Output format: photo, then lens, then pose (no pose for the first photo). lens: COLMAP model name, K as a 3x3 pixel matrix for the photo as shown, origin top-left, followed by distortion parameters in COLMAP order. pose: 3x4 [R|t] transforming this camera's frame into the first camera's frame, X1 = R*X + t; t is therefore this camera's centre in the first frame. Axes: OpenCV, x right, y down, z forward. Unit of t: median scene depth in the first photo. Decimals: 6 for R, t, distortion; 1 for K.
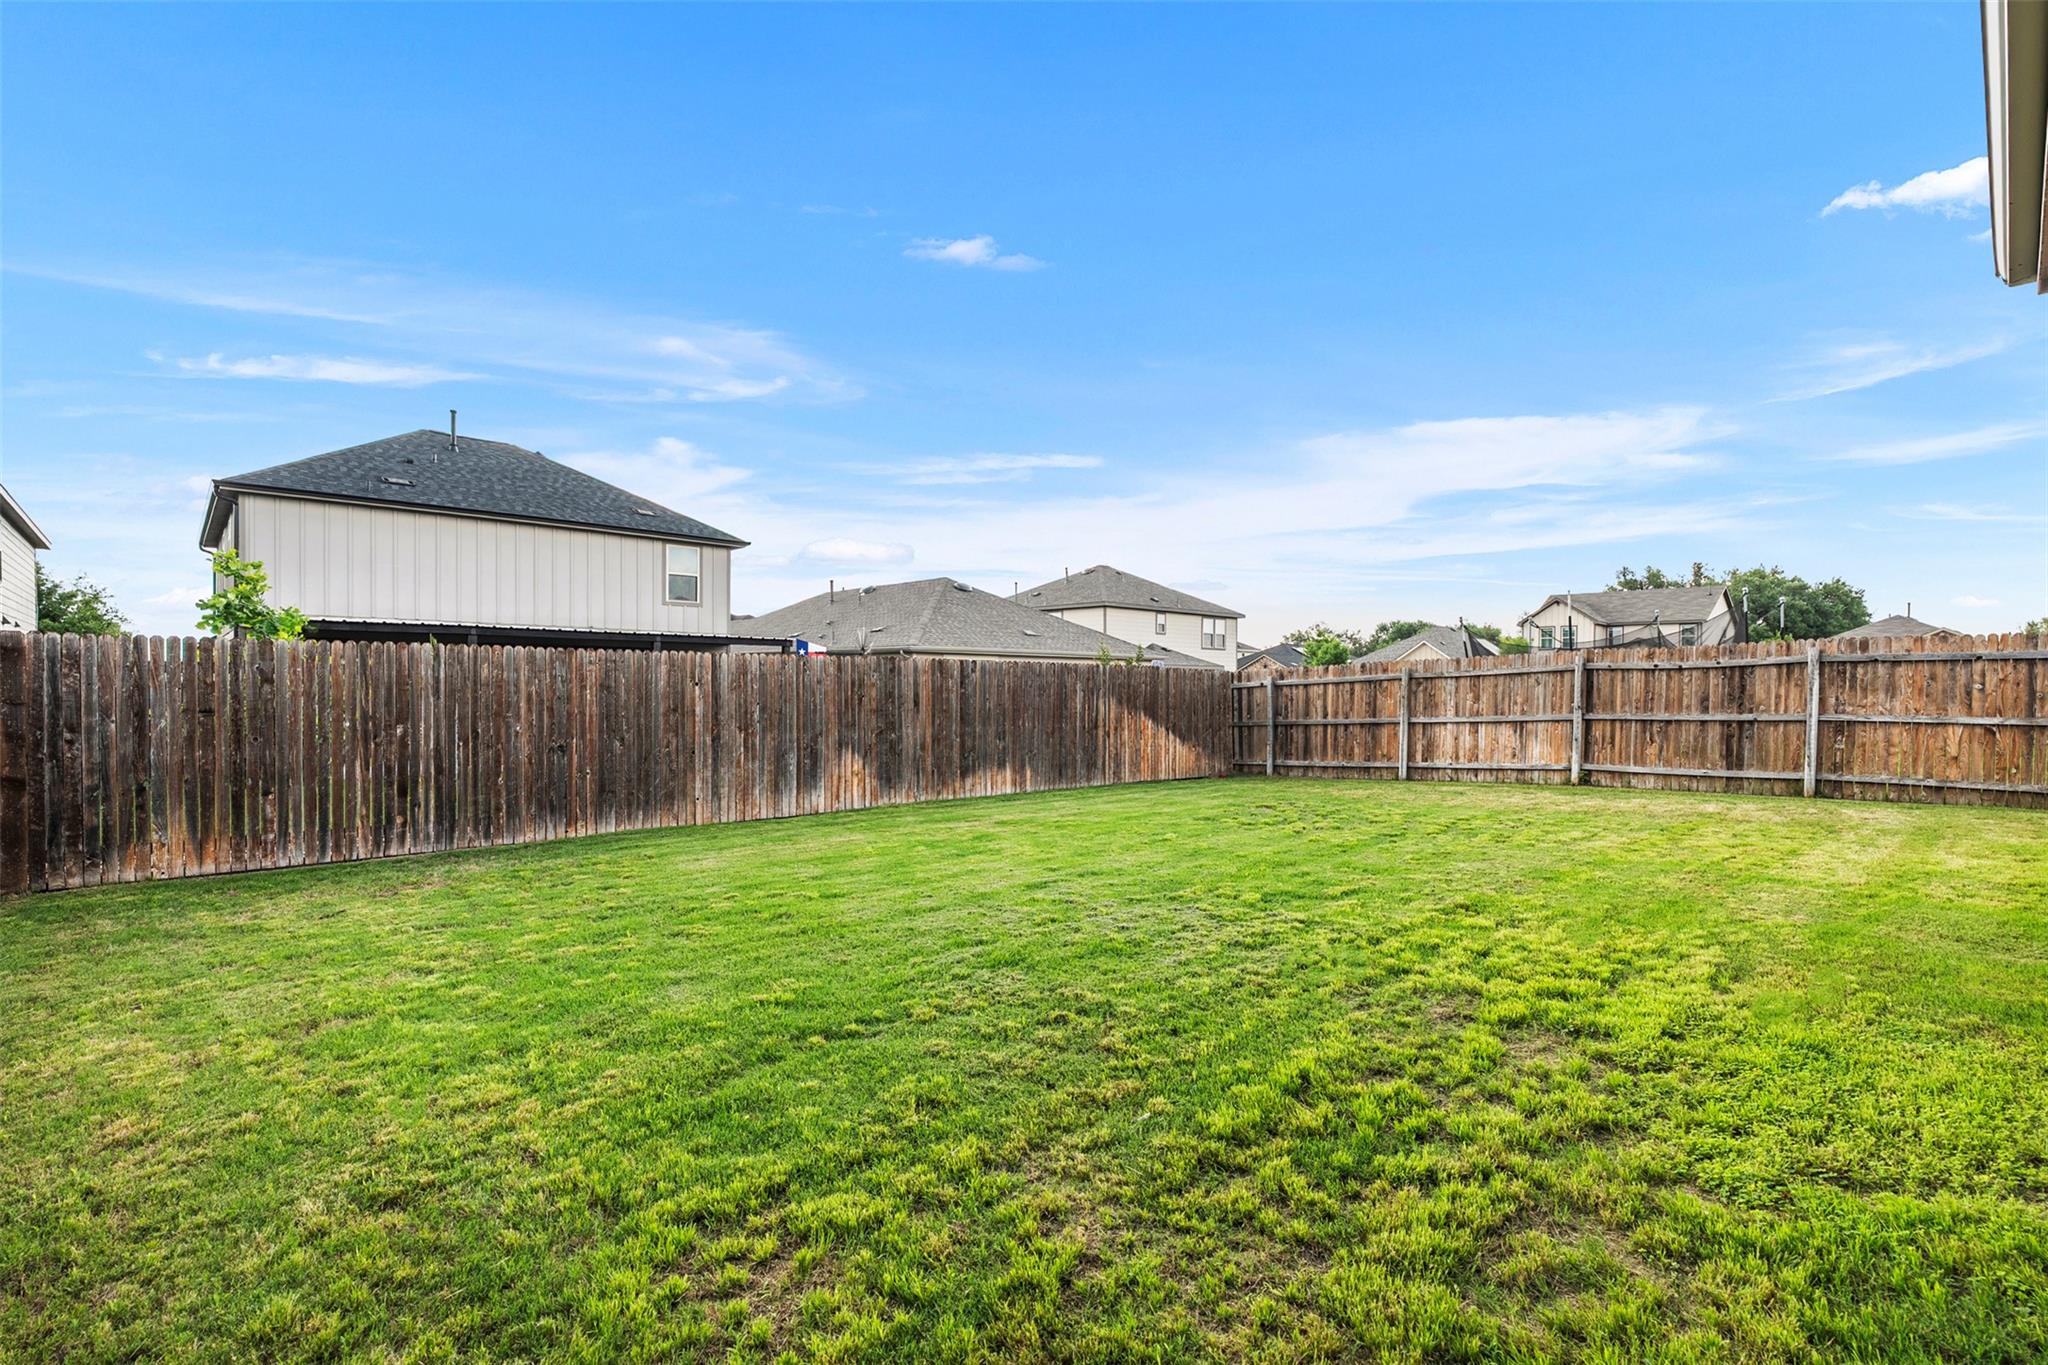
lens RADIAL K [[921.2, 0, 1034.0], [0, 921.2, 699.0], [0, 0, 1]] dist [-0.002218, 0.001362]
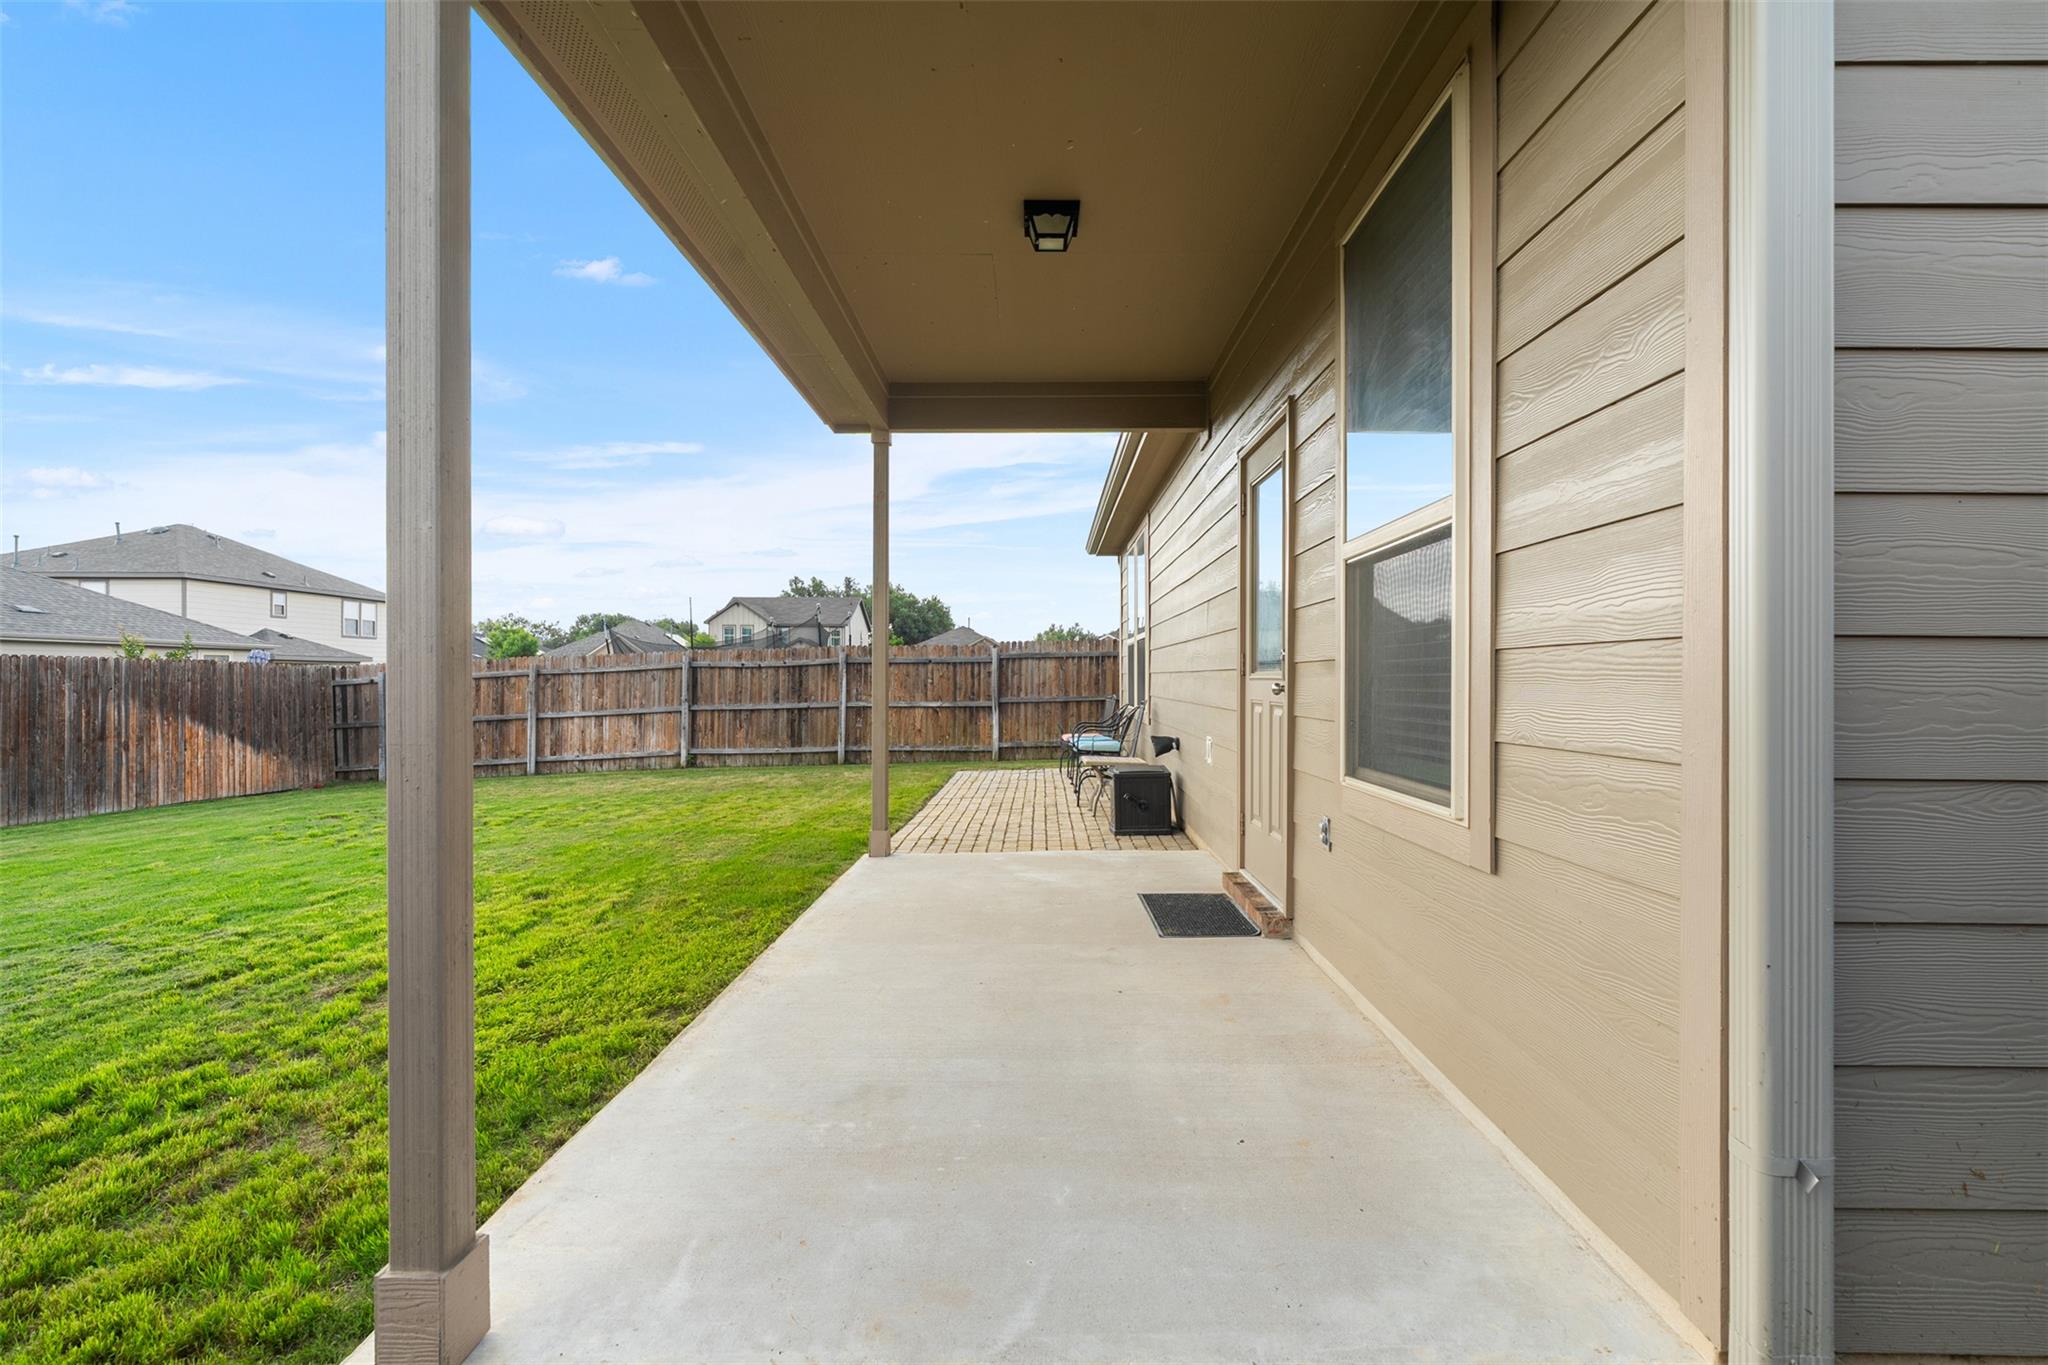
lens RADIAL K [[921.2, 0, 1035.2], [0, 921.2, 680.3], [0, 0, 1]] dist [-0.002218, 0.001362]
pose [[0.705949, -0.006487, 0.708233, 0.081597], [0.014021, 0.999890, -0.004817, -0.003699], [-0.708123, 0.013330, 0.705963, -0.115151]]
